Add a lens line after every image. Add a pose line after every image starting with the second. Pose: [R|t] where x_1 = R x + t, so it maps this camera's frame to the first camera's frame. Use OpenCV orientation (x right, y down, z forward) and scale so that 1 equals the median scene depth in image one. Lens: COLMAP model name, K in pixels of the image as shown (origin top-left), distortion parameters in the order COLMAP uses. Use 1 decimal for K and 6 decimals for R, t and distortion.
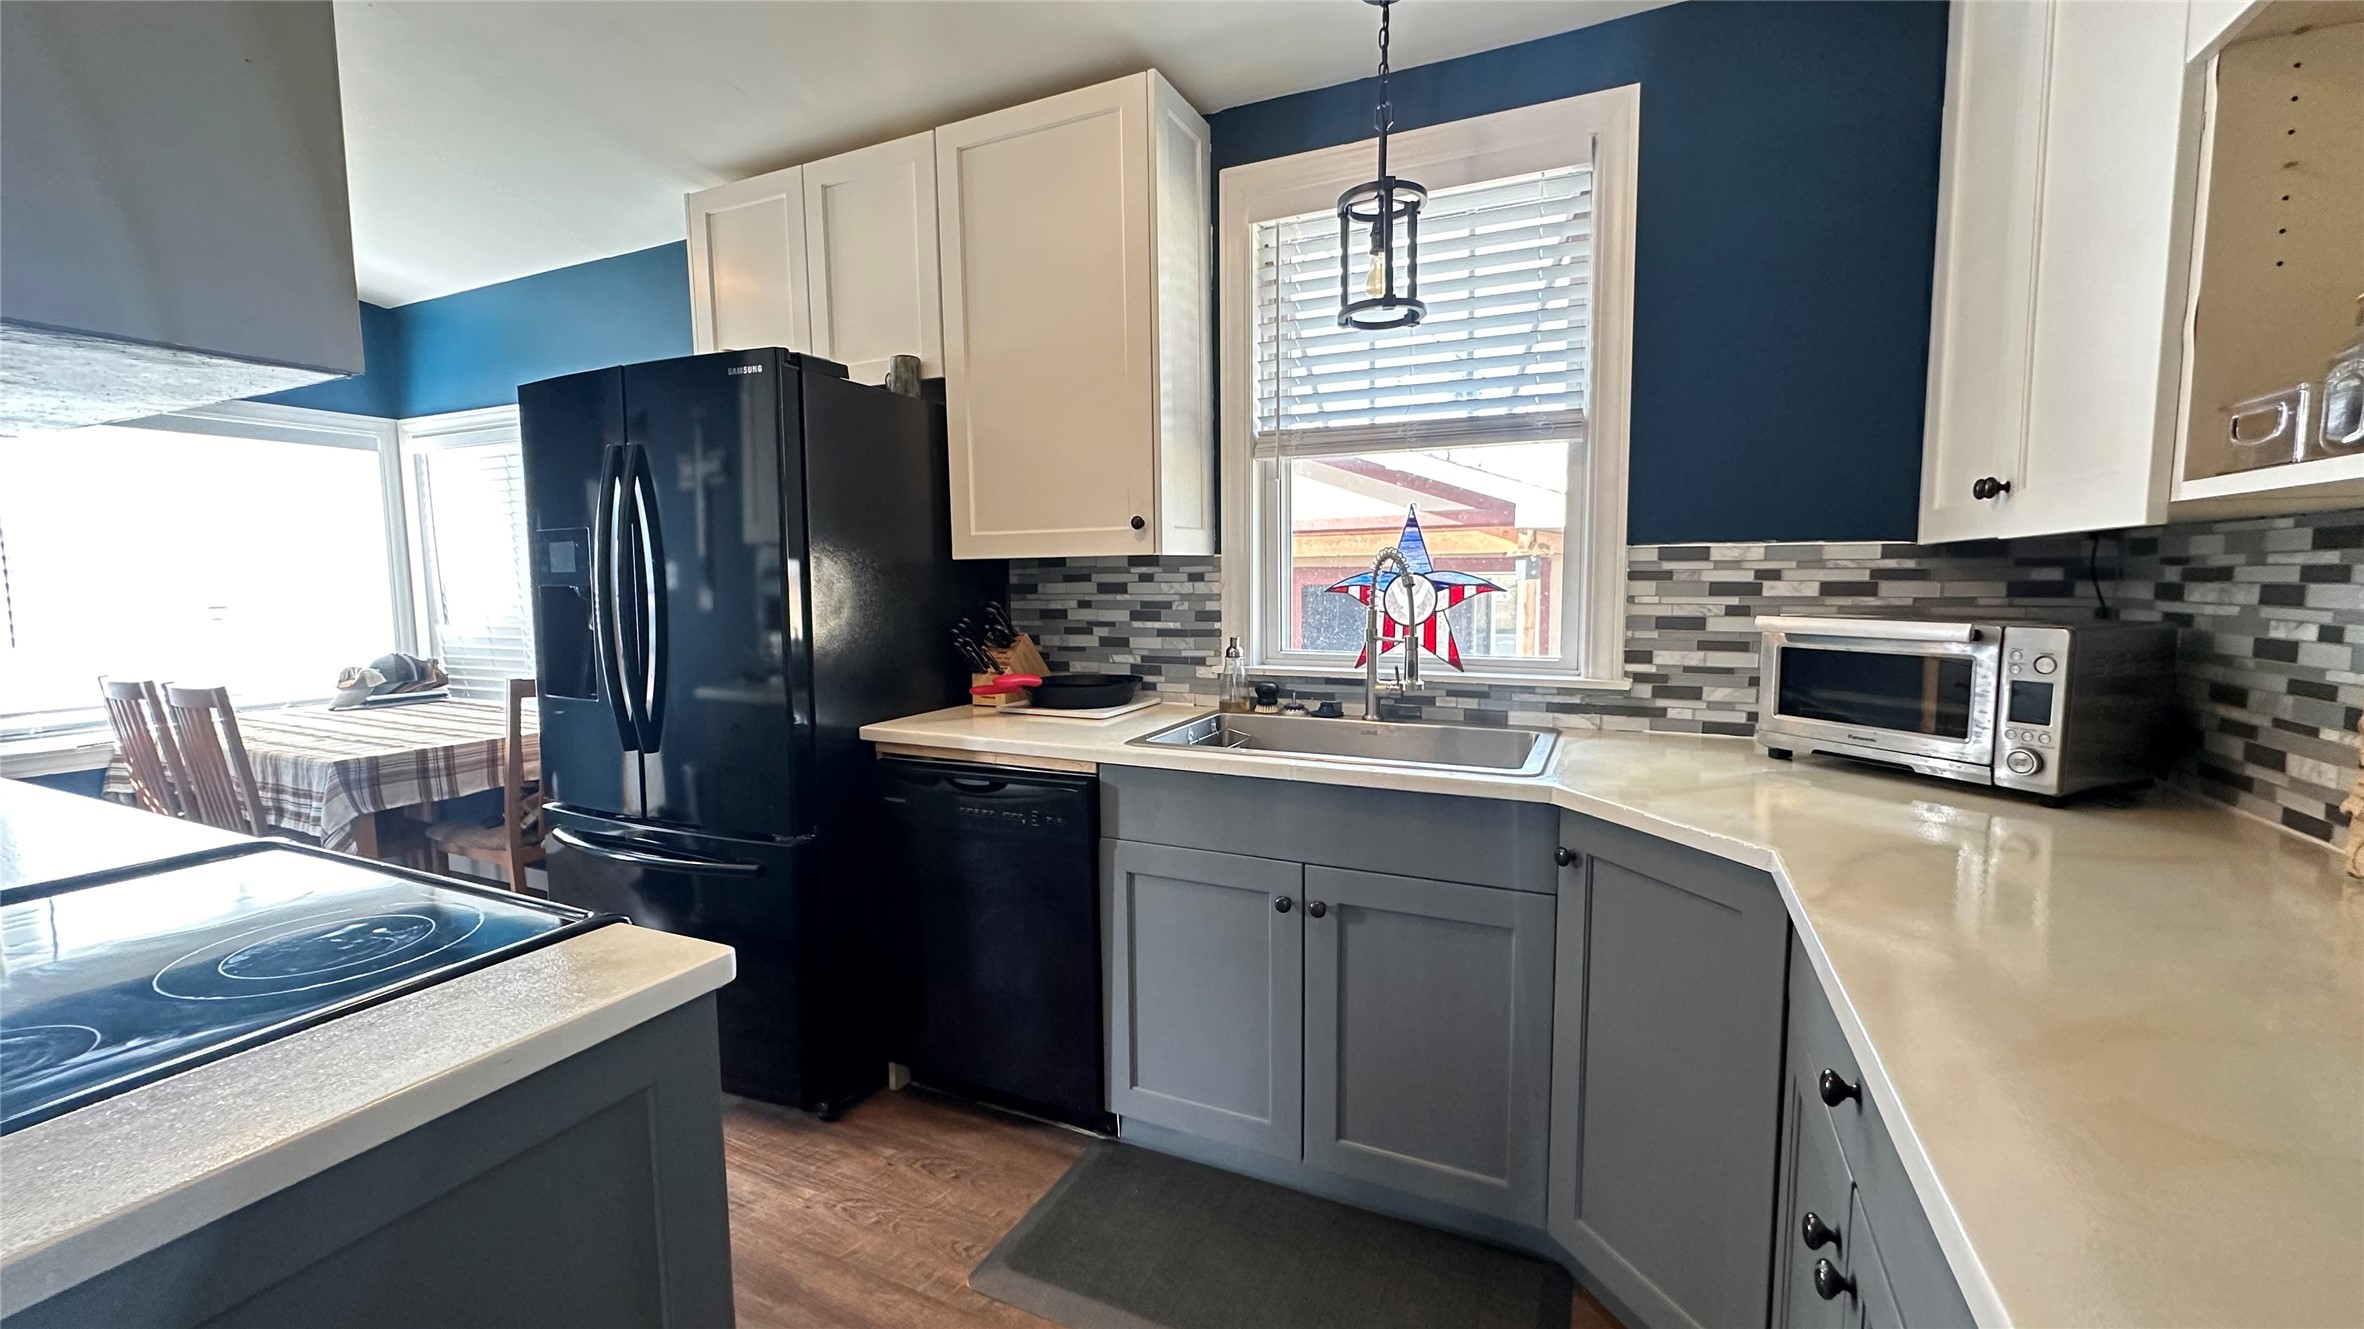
lens RADIAL K [[941.6, 0, 1178.8], [0, 941.6, 662.0], [0, 0, 1]] dist [-0.001407, 0.000239]
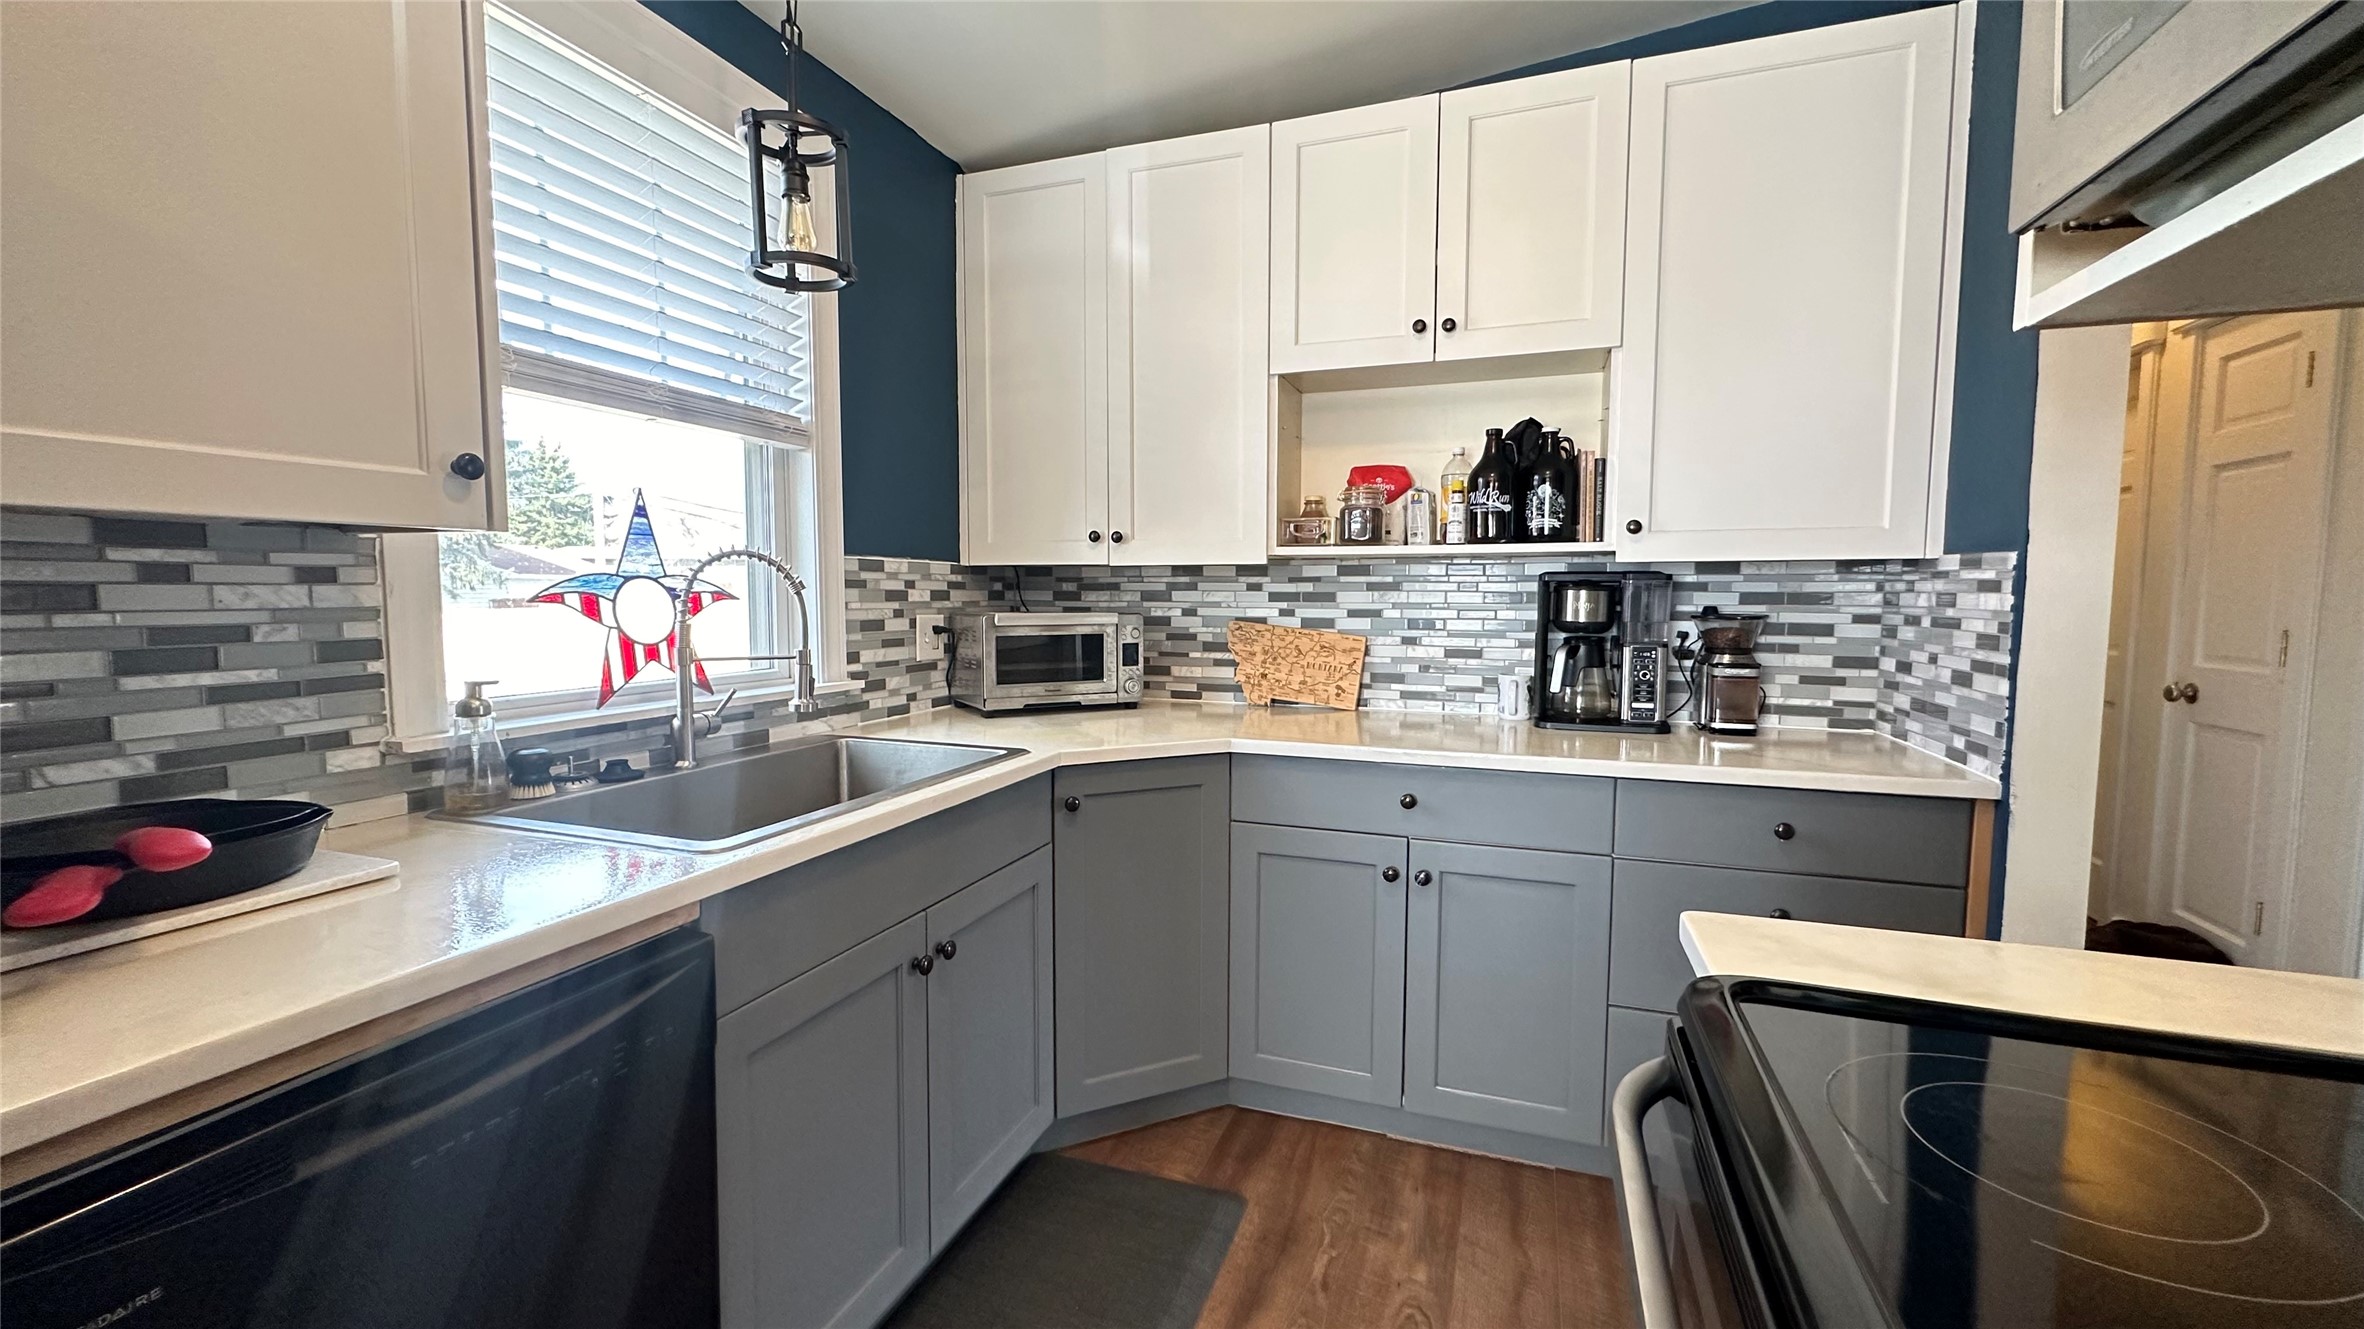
lens RADIAL K [[941.6, 0, 1178.8], [0, 941.6, 662.0], [0, 0, 1]] dist [-0.001407, 0.000239]
pose [[-0.097054, -0.067521, 0.992986, -0.654422], [0.088724, 0.993137, 0.076203, -0.051498], [-0.991317, 0.095497, -0.090398, 0.737772]]
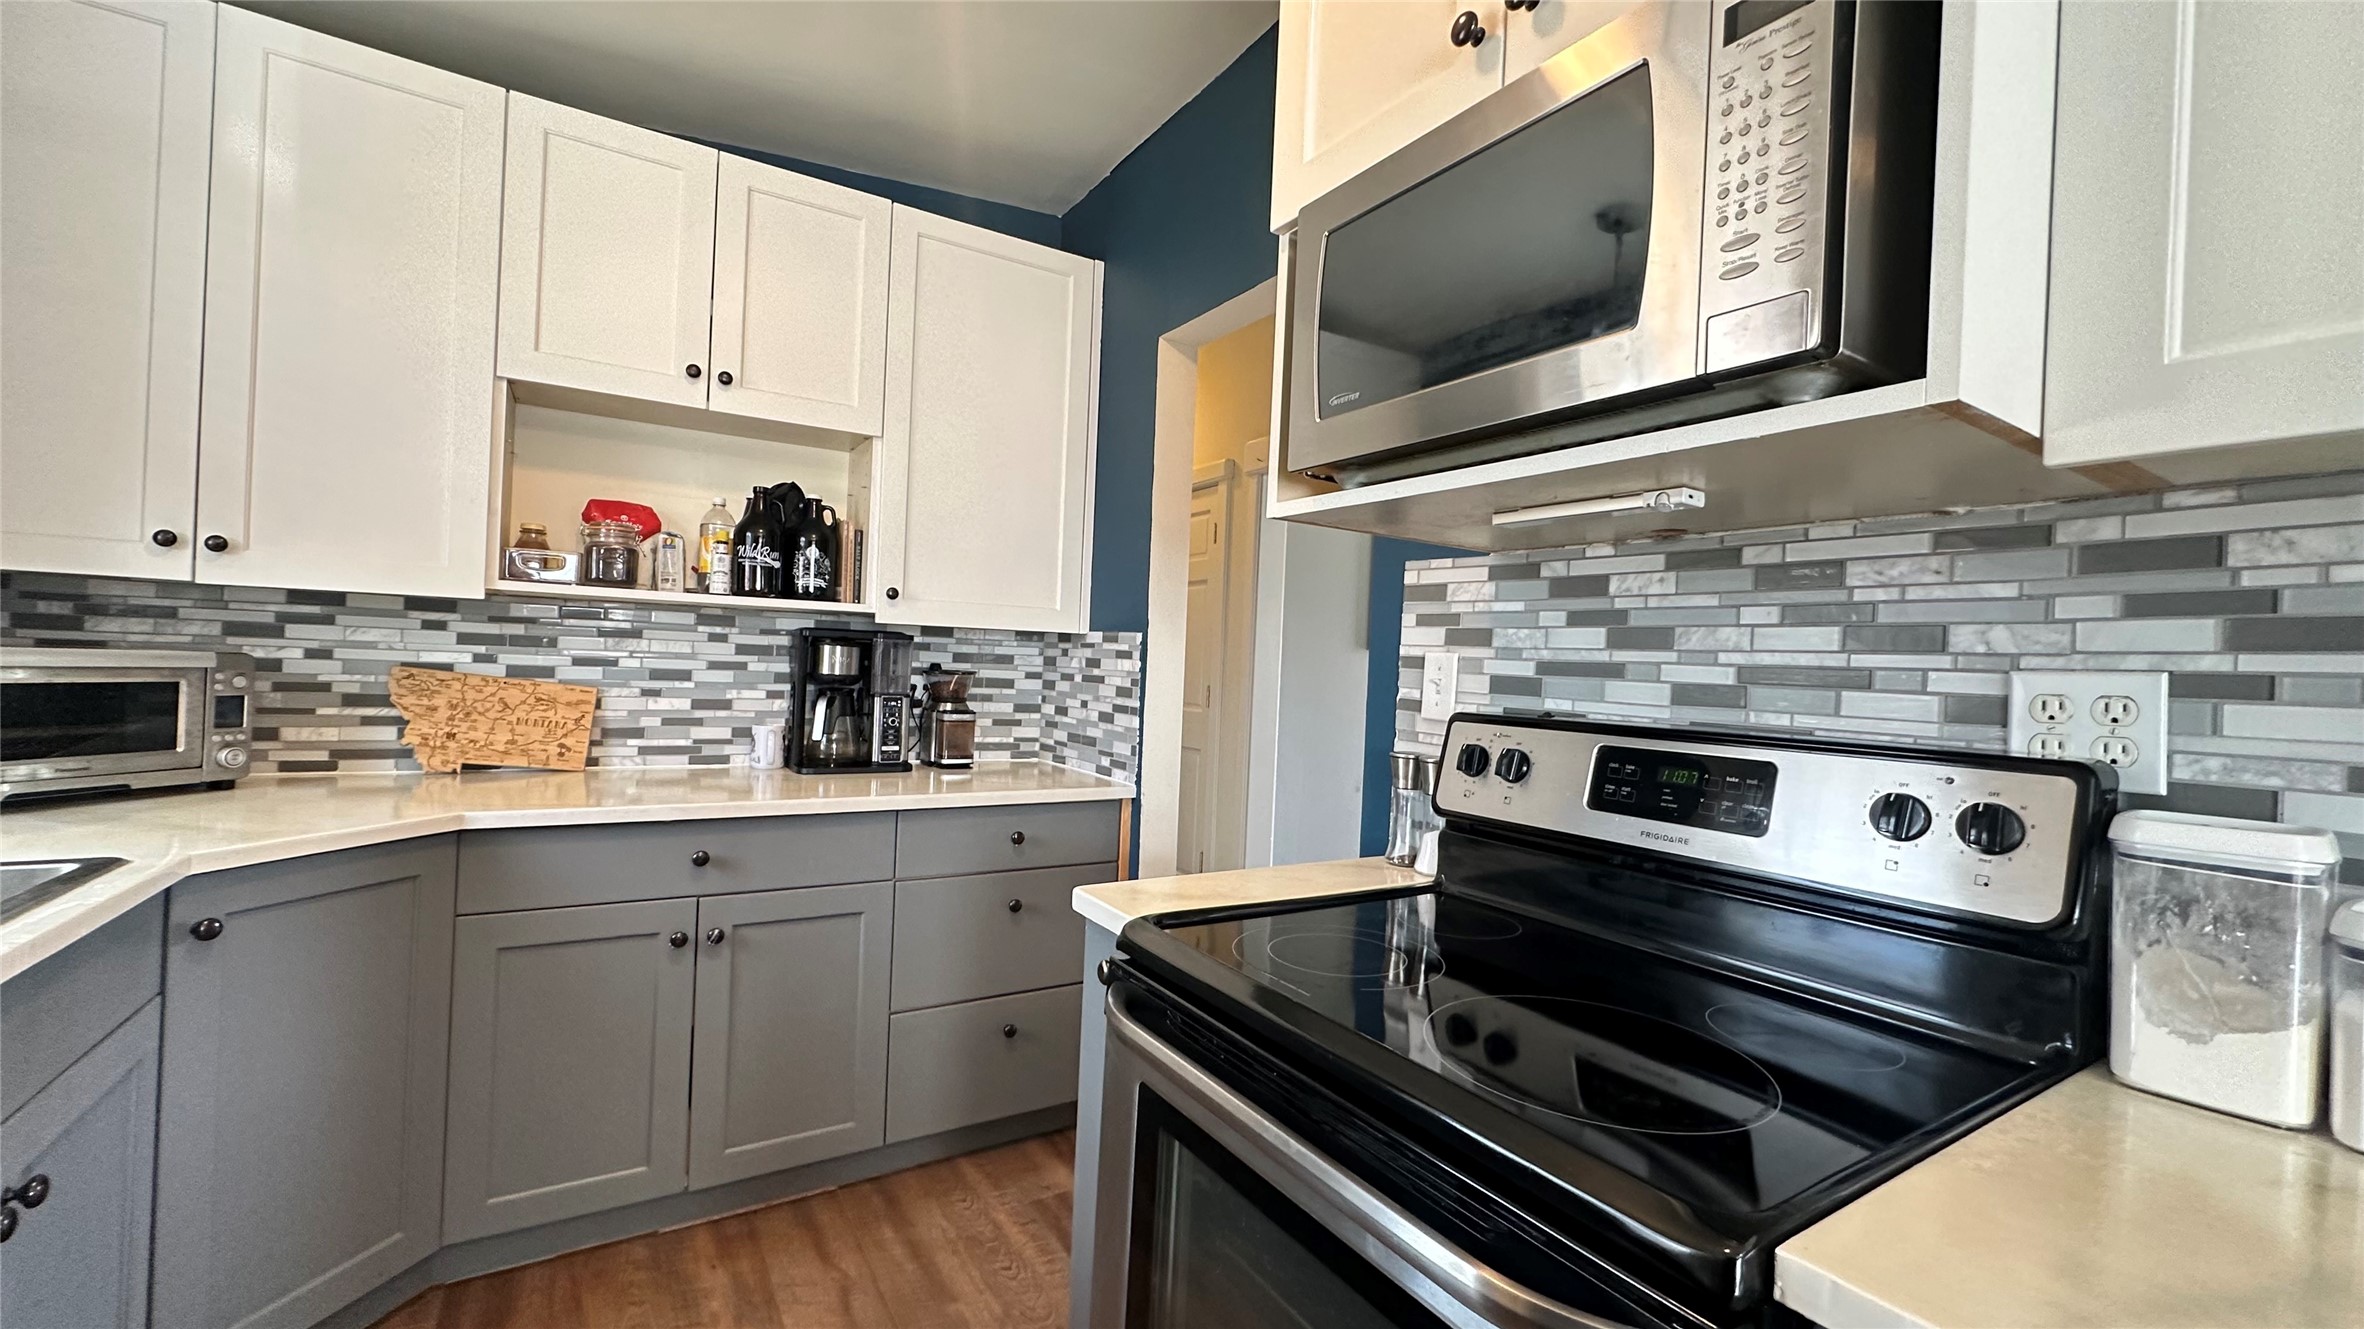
lens RADIAL K [[941.6, 0, 1178.8], [0, 941.6, 662.0], [0, 0, 1]] dist [-0.001407, 0.000239]
pose [[-0.844340, -0.025734, 0.535189, -0.618972], [0.013901, 0.997458, 0.069892, -0.067272], [-0.535627, 0.066452, -0.841836, 0.952264]]
